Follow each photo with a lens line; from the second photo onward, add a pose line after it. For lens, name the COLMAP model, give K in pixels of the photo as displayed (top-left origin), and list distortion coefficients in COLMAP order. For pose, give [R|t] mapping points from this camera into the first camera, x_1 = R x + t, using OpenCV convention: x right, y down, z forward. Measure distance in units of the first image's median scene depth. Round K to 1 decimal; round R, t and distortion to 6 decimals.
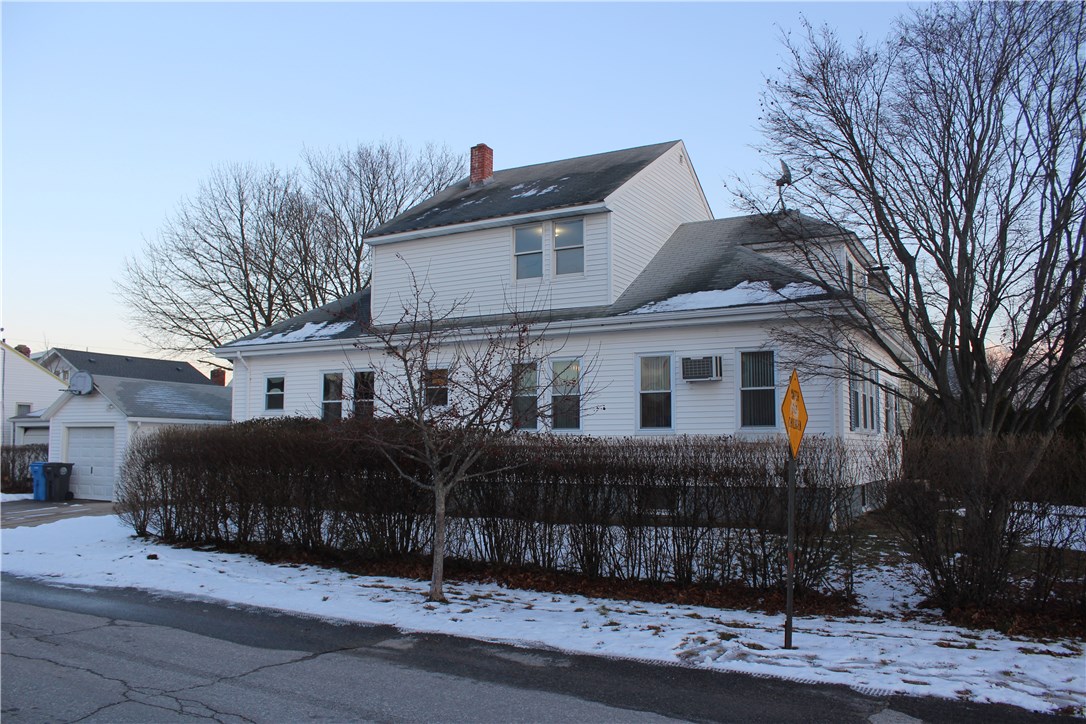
lens RADIAL K [[909.0, 0, 543.0], [0, 909.0, 362.0], [0, 0, 1]] dist [-0.147384, 0.122747]
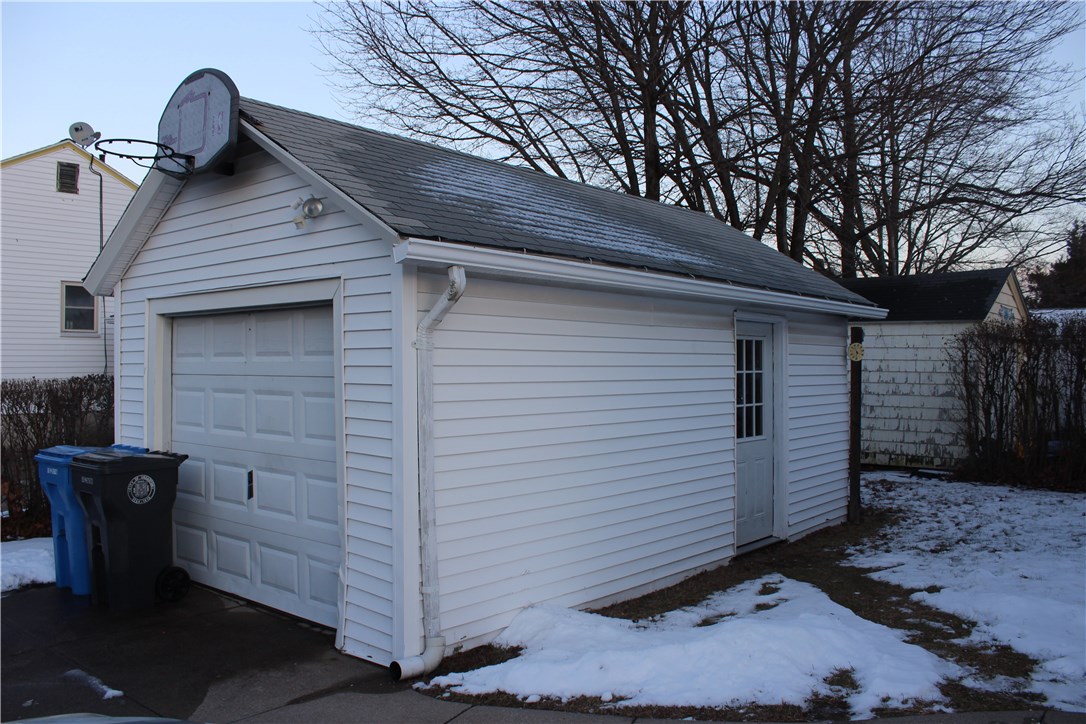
lens RADIAL K [[909.0, 0, 543.0], [0, 909.0, 362.0], [0, 0, 1]] dist [-0.147384, 0.122747]
pose [[0.977786, -0.002380, -0.209592, -0.507325], [0.022430, 0.995382, 0.093338, 0.089606], [0.208402, -0.095965, 0.973324, 1.036582]]
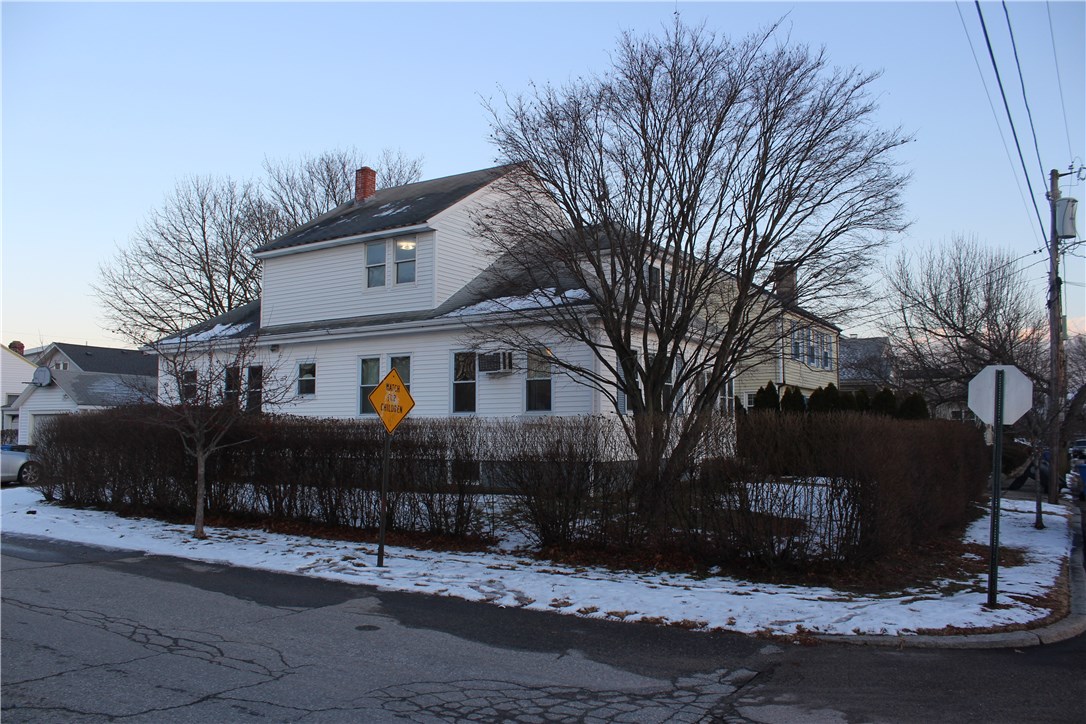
lens RADIAL K [[909.0, 0, 543.0], [0, 909.0, 362.0], [0, 0, 1]] dist [-0.147384, 0.122747]
pose [[0.998971, -0.010792, -0.044041, 0.255857], [0.011640, 0.999751, 0.019044, -0.013565], [0.043825, -0.019537, 0.998848, -0.180233]]
